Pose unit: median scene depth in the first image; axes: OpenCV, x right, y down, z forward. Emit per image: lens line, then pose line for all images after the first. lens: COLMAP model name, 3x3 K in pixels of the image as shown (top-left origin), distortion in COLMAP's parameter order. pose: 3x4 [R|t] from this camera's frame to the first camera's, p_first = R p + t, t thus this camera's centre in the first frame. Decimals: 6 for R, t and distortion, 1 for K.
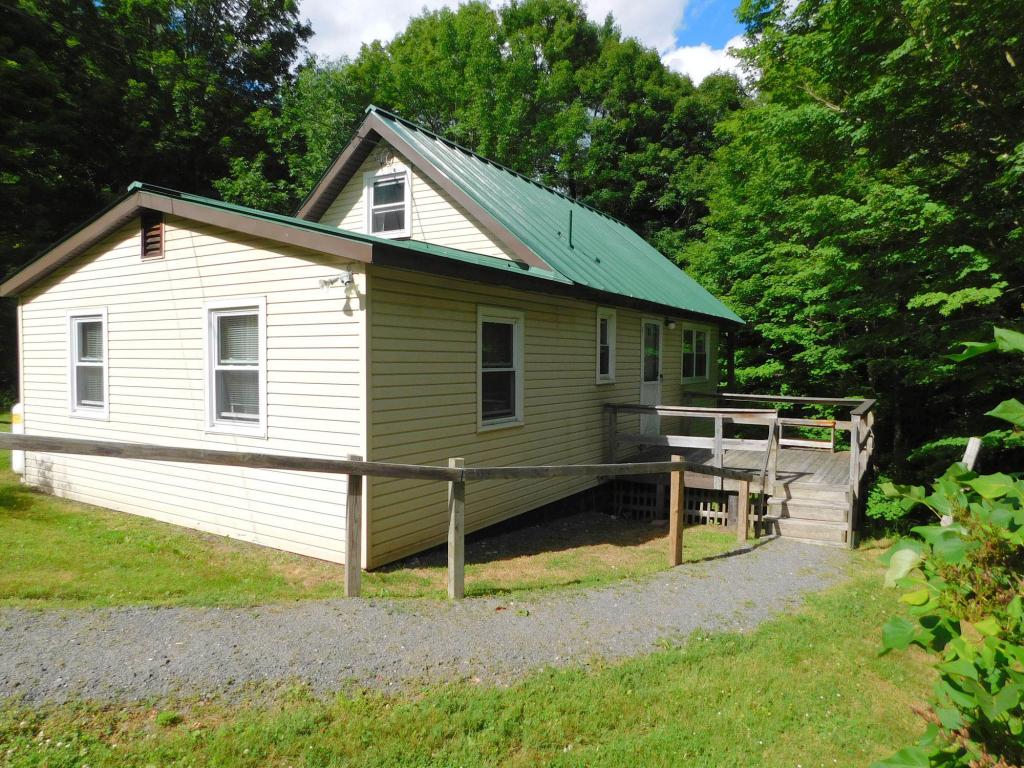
lens RADIAL K [[677.0, 0, 512.0], [0, 677.0, 384.0], [0, 0, 1]] dist [-0.111975, -0.000127]
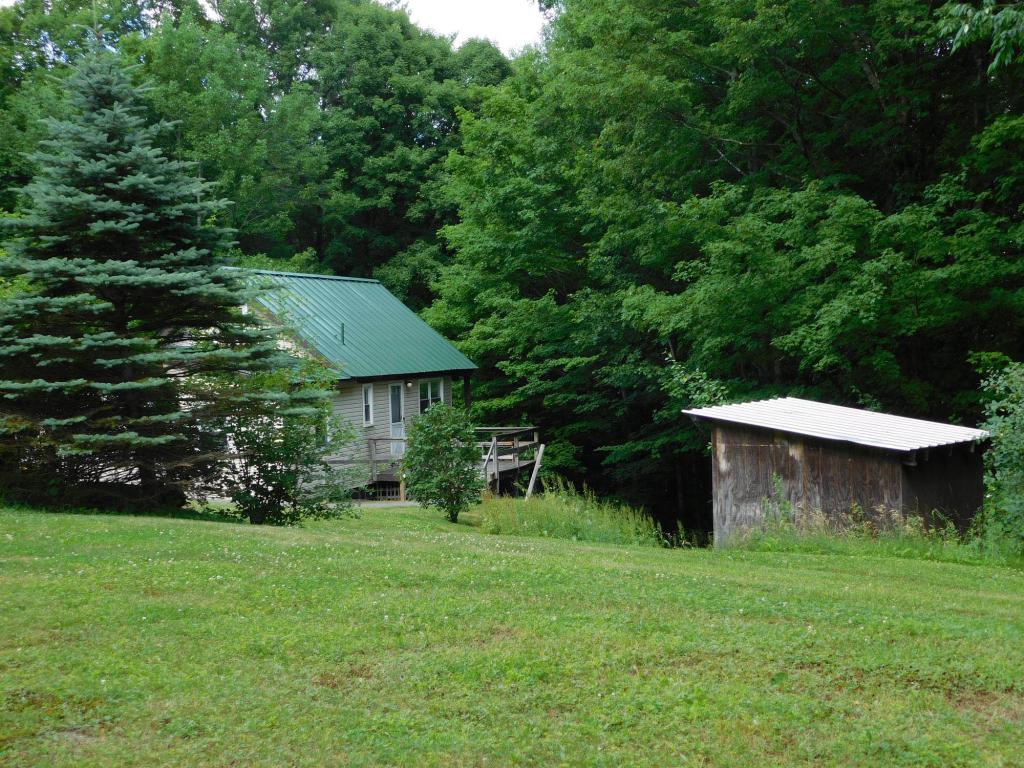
lens RADIAL K [[1526.6, 0, 512.0], [0, 1526.6, 384.0], [0, 0, 1]] dist [-0.005574, -0.013501]
pose [[0.967948, -0.047398, 0.246639, -0.234572], [0.050849, 0.998677, -0.007636, -0.030182], [-0.245951, 0.019933, 0.969077, -1.454872]]
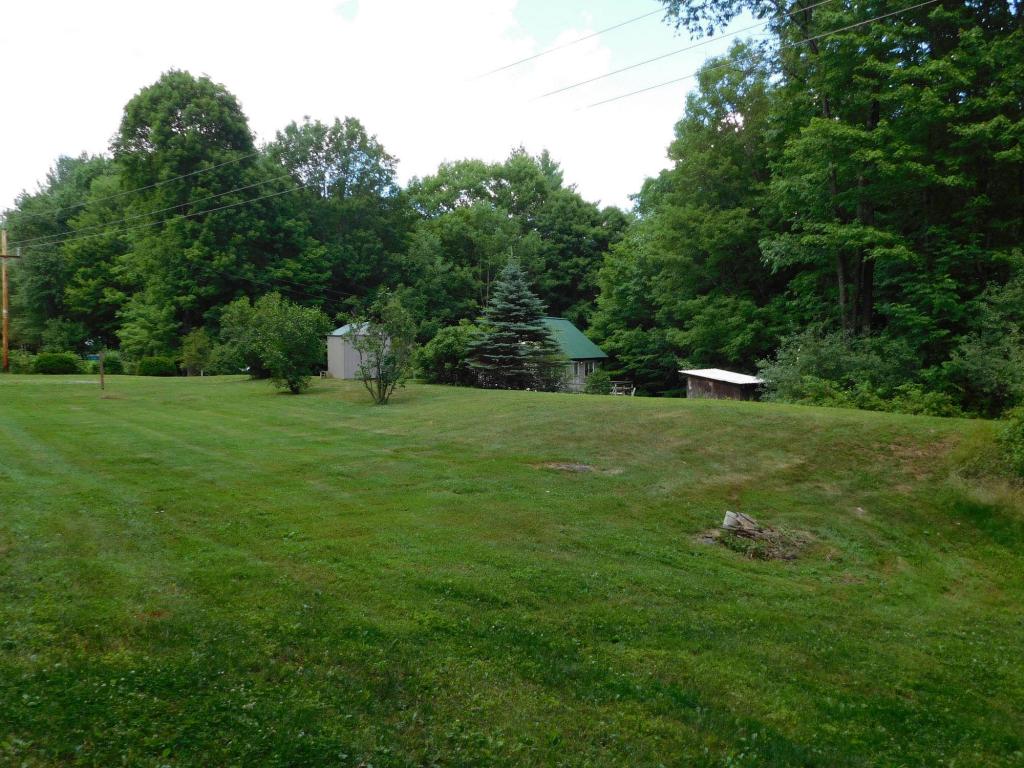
lens RADIAL K [[901.3, 0, 512.0], [0, 901.3, 384.0], [0, 0, 1]] dist [-0.002535, -0.000416]
pose [[0.991013, -0.016819, 0.132705, -0.492180], [0.016018, 0.999846, 0.007103, -0.006222], [-0.132805, -0.004913, 0.991130, -2.383932]]
